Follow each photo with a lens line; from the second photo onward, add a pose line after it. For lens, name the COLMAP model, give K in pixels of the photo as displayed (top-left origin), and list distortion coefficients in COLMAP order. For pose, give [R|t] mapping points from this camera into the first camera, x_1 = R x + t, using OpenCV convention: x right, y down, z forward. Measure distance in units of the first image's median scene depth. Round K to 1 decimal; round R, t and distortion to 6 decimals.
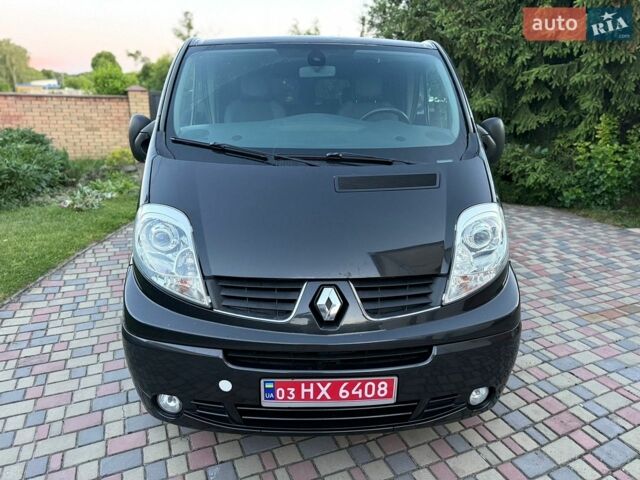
lens RADIAL K [[457.5, 0, 318.2], [0, 457.5, 245.7], [0, 0, 1]] dist [0.010998, -0.027720]
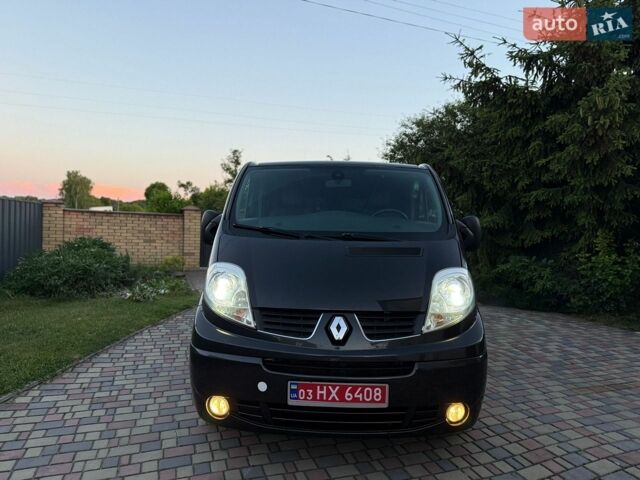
lens RADIAL K [[457.5, 0, 316.9], [0, 457.5, 242.5], [0, 0, 1]] dist [0.010998, -0.027720]
pose [[0.997235, 0.014189, -0.072944, 0.042080], [-0.033415, 0.962386, -0.269624, 0.193834], [0.066375, 0.271316, 0.960199, -0.326279]]
